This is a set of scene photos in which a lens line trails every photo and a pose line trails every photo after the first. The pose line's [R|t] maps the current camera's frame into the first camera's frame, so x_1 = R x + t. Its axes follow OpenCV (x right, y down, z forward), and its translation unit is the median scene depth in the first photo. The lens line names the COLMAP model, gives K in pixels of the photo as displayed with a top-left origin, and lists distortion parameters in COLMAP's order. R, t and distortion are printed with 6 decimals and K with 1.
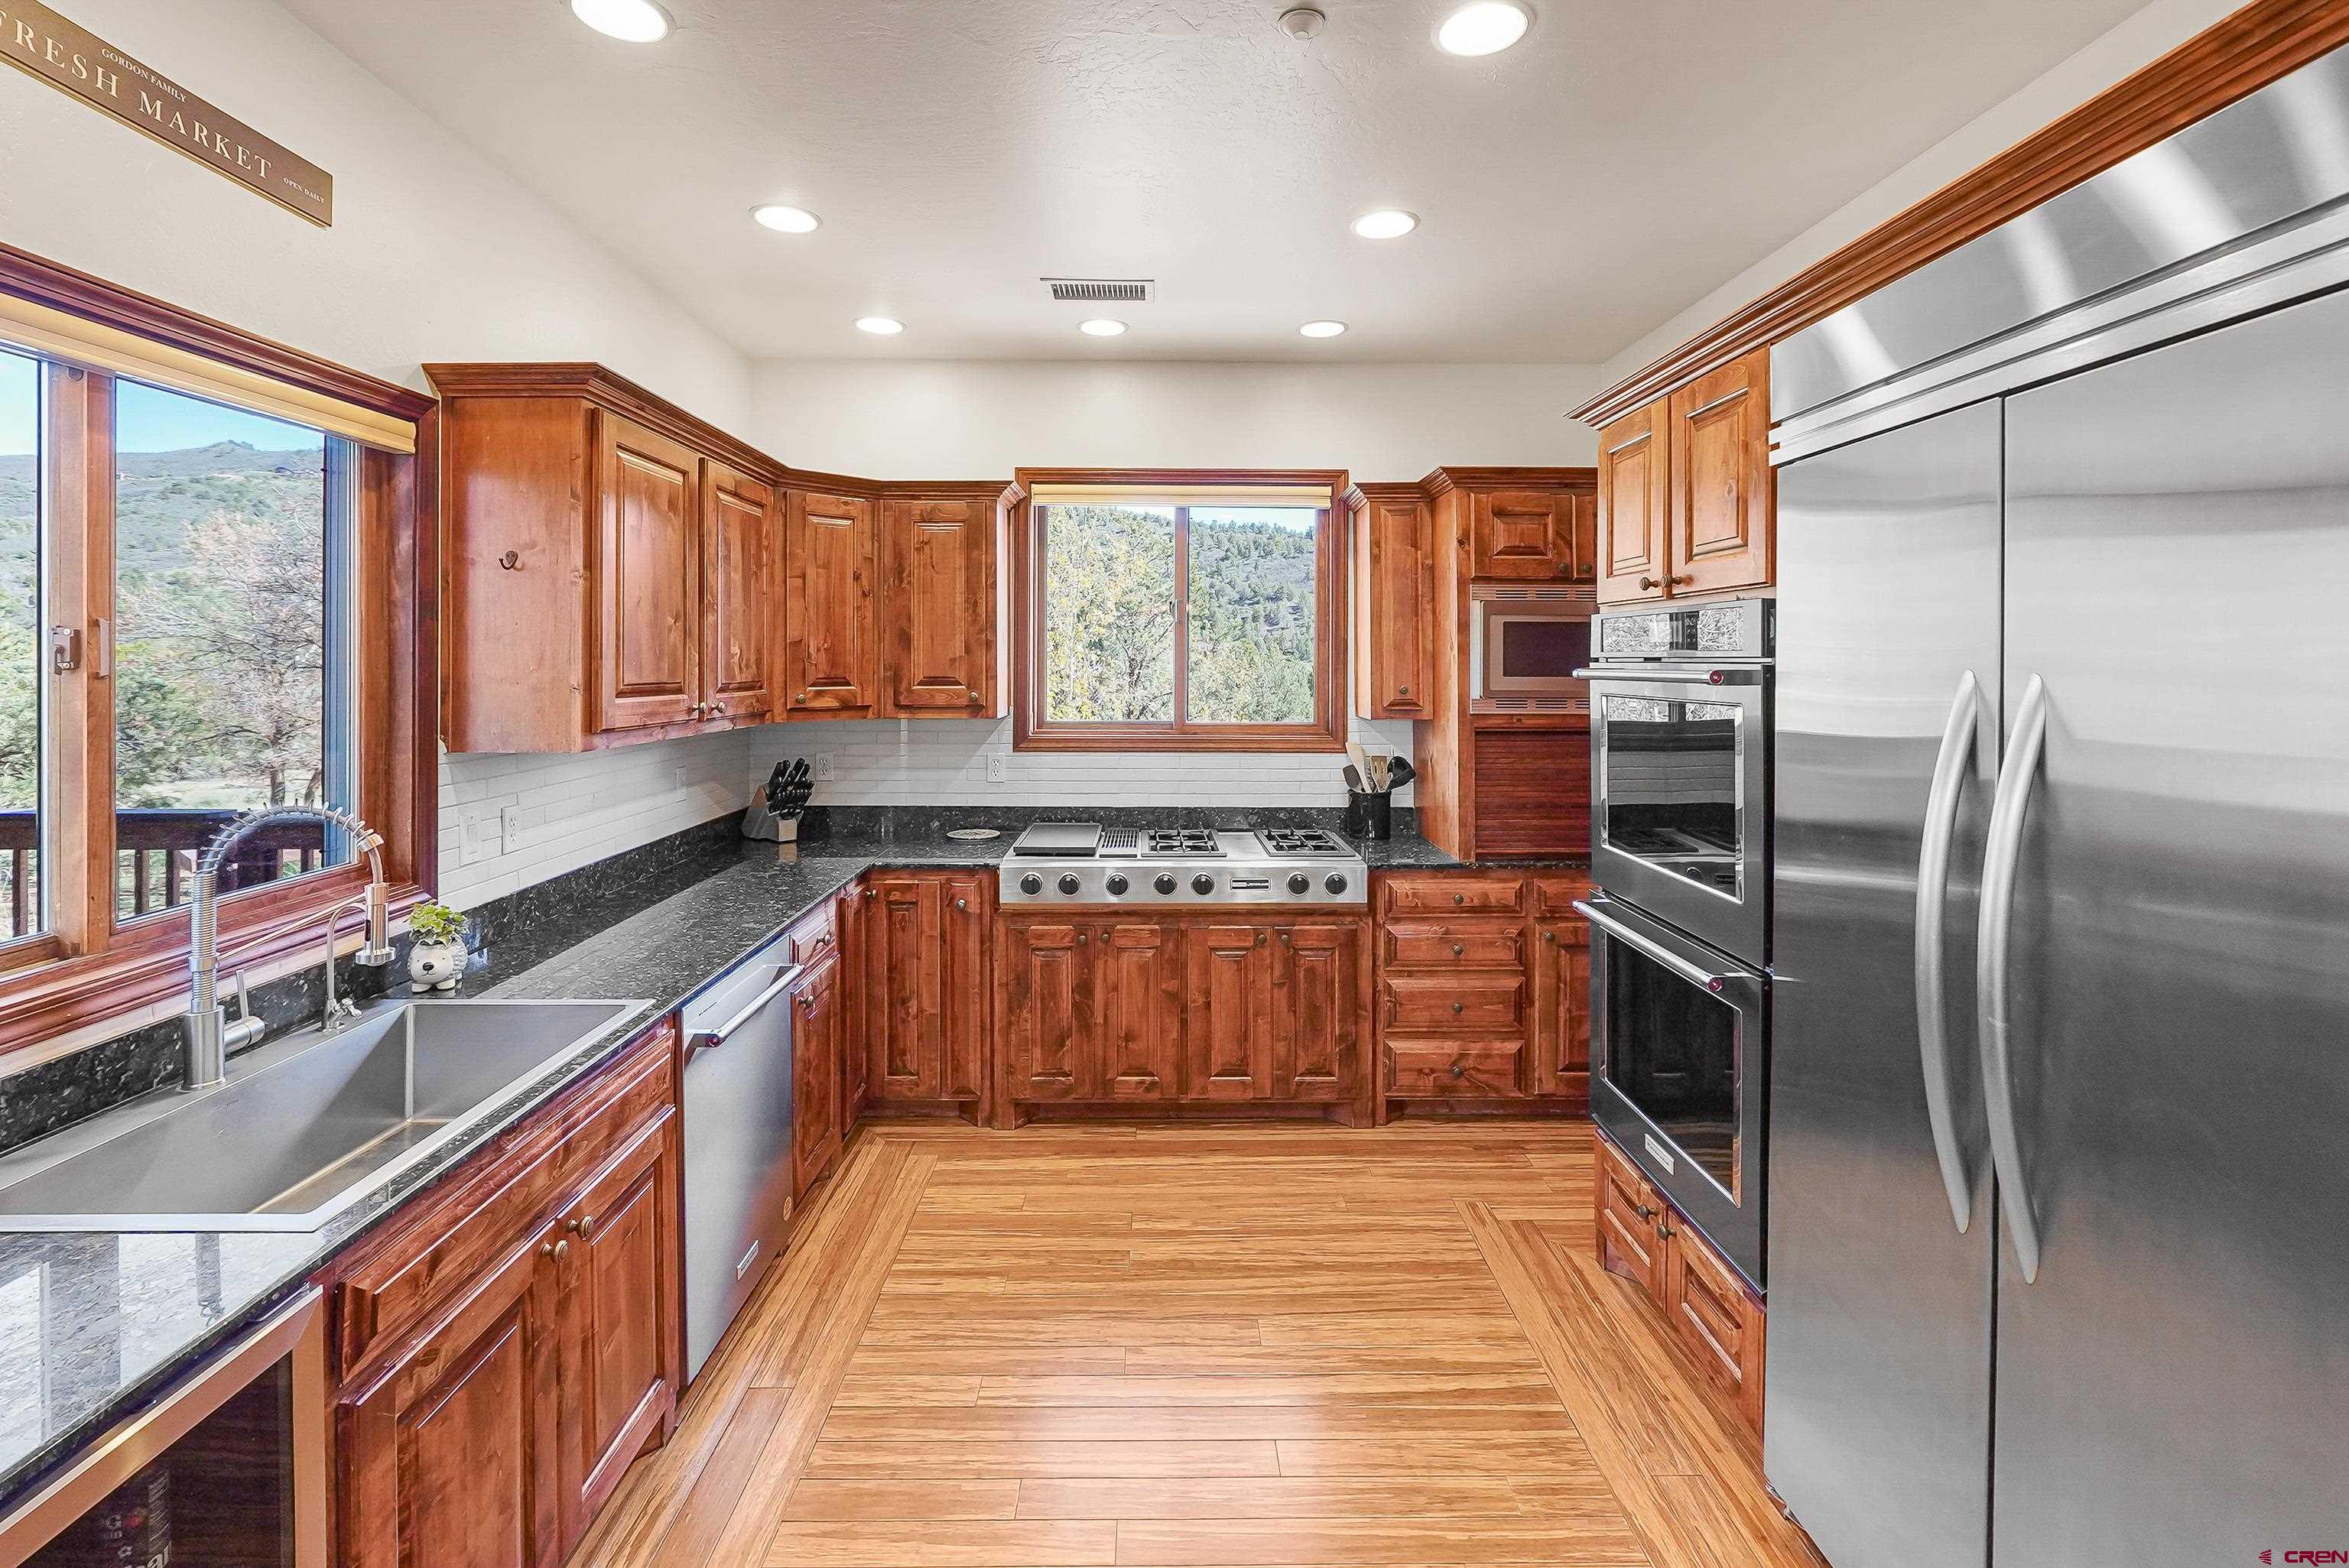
lens RADIAL K [[1044.2, 0, 1193.4], [0, 1044.2, 658.3], [0, 0, 1]] dist [-0.003720, 0.000283]
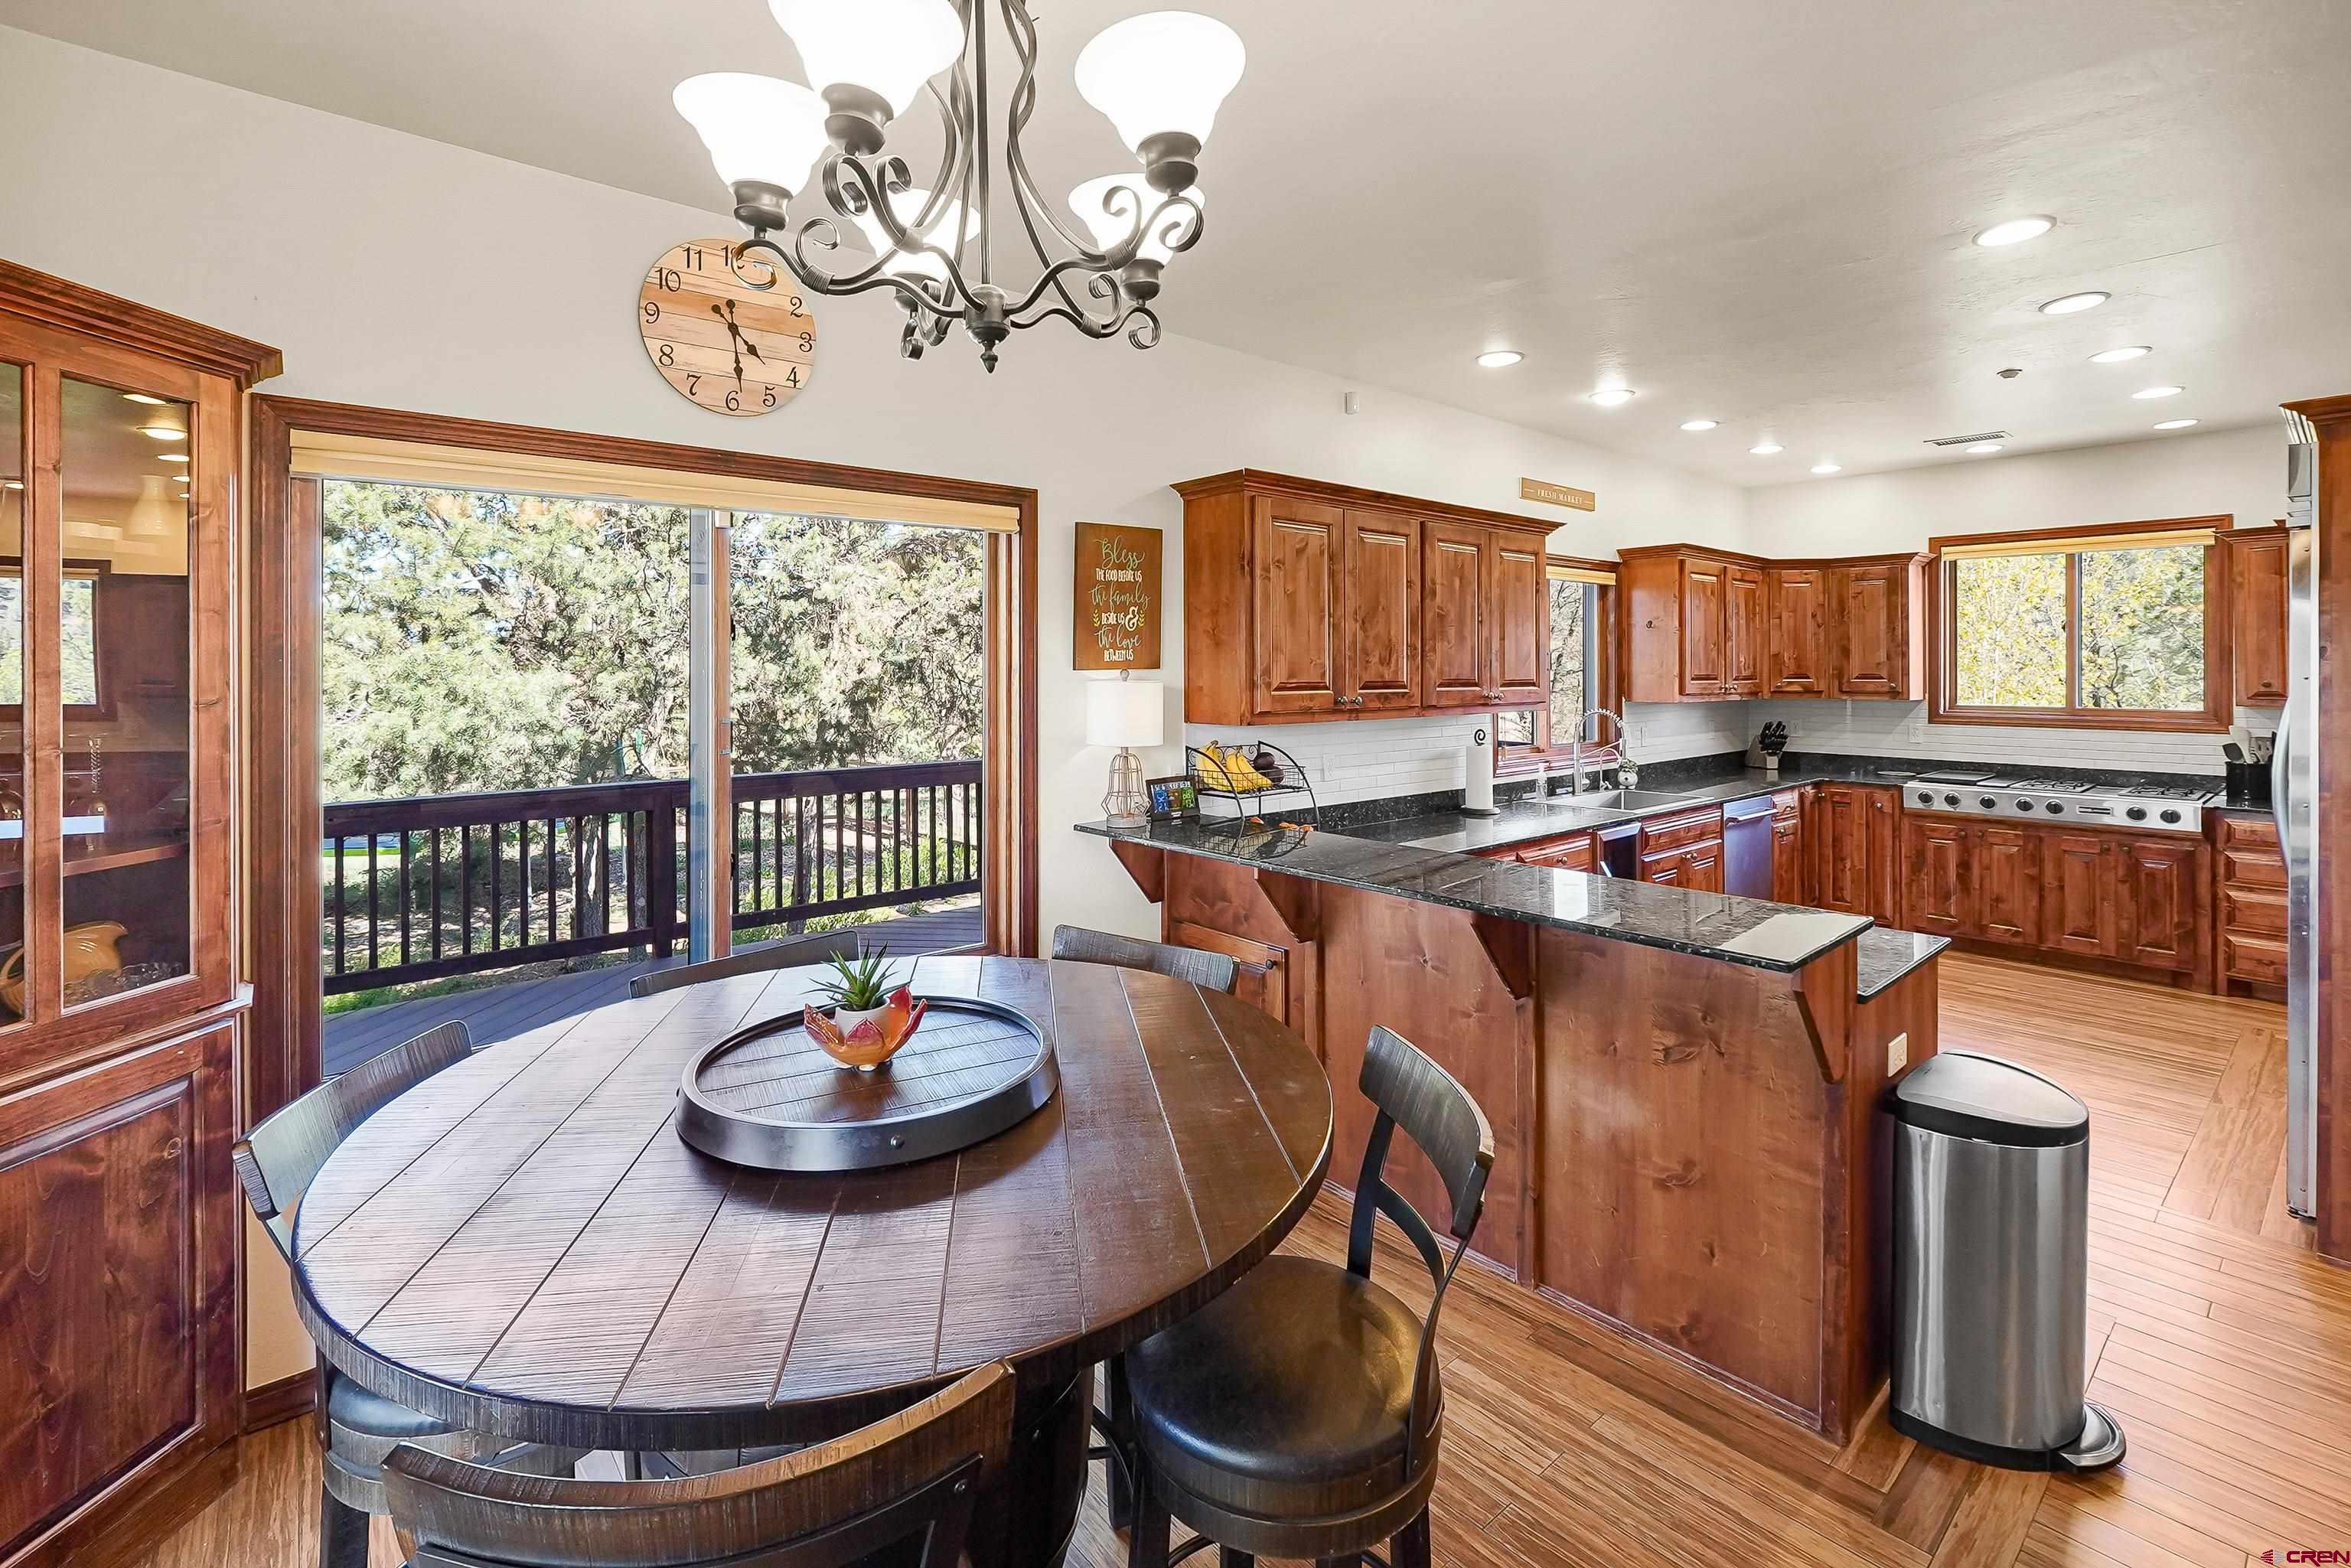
lens RADIAL K [[1045.1, 0, 1194.1], [0, 1045.1, 669.8], [0, 0, 1]] dist [-0.003720, 0.000283]
pose [[0.633141, -0.002476, -0.774032, 0.391936], [0.005674, 0.999983, 0.001442, 0.002813], [0.774015, -0.005305, 0.633145, -0.951326]]
